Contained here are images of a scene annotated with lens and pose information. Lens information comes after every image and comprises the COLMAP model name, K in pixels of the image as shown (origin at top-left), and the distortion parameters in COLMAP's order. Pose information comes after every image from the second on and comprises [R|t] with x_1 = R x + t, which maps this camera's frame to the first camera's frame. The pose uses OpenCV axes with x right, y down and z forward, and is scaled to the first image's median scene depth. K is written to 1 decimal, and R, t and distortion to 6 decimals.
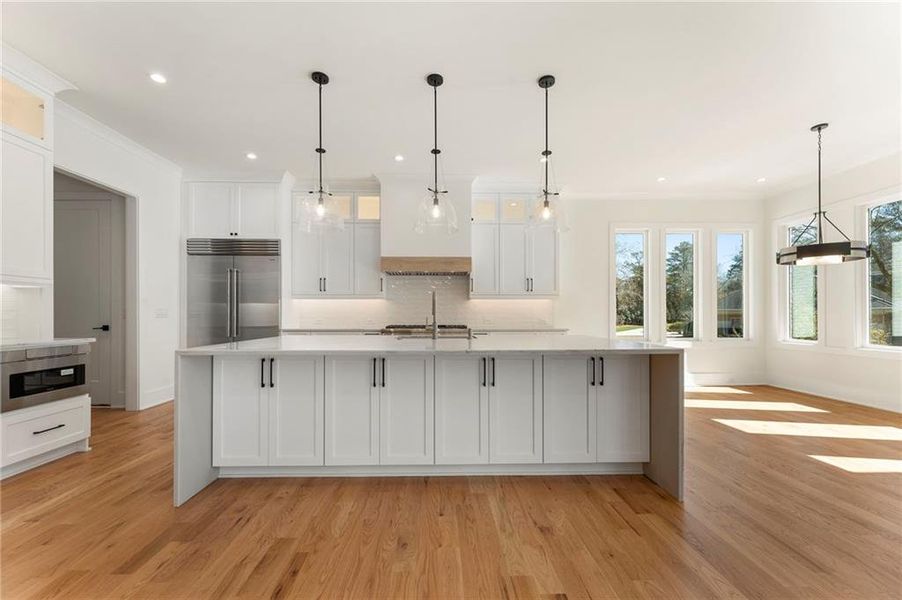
lens RADIAL K [[362.3, 0, 447.7], [0, 362.3, 313.5], [0, 0, 1]] dist [0.002489, 0.000570]
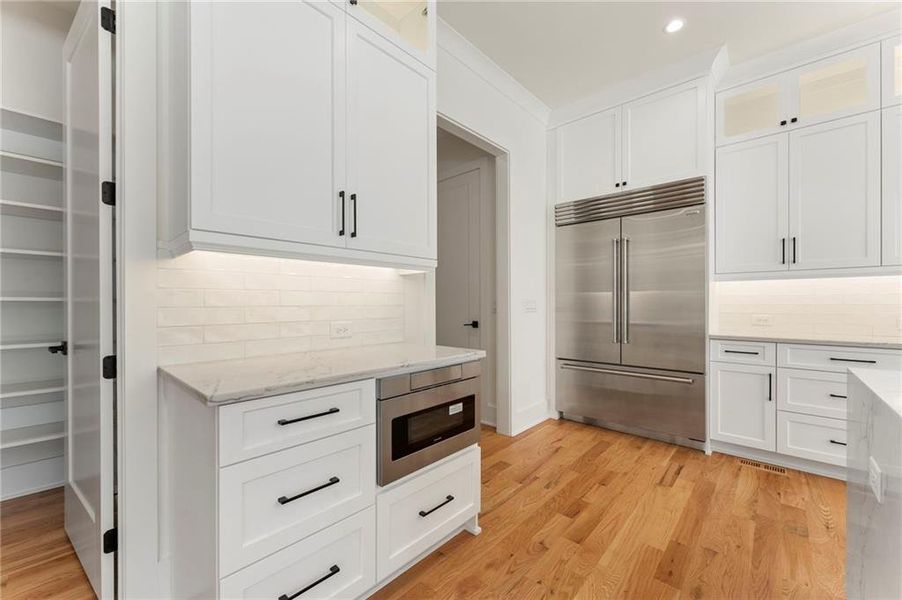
lens RADIAL K [[362.3, 0, 450.3], [0, 362.3, 303.2], [0, 0, 1]] dist [0.002489, 0.000570]
pose [[0.724758, -0.002823, -0.688998, -0.512899], [0.003688, 0.999993, -0.000217, -0.010749], [0.688994, -0.002383, 0.724764, 0.448906]]
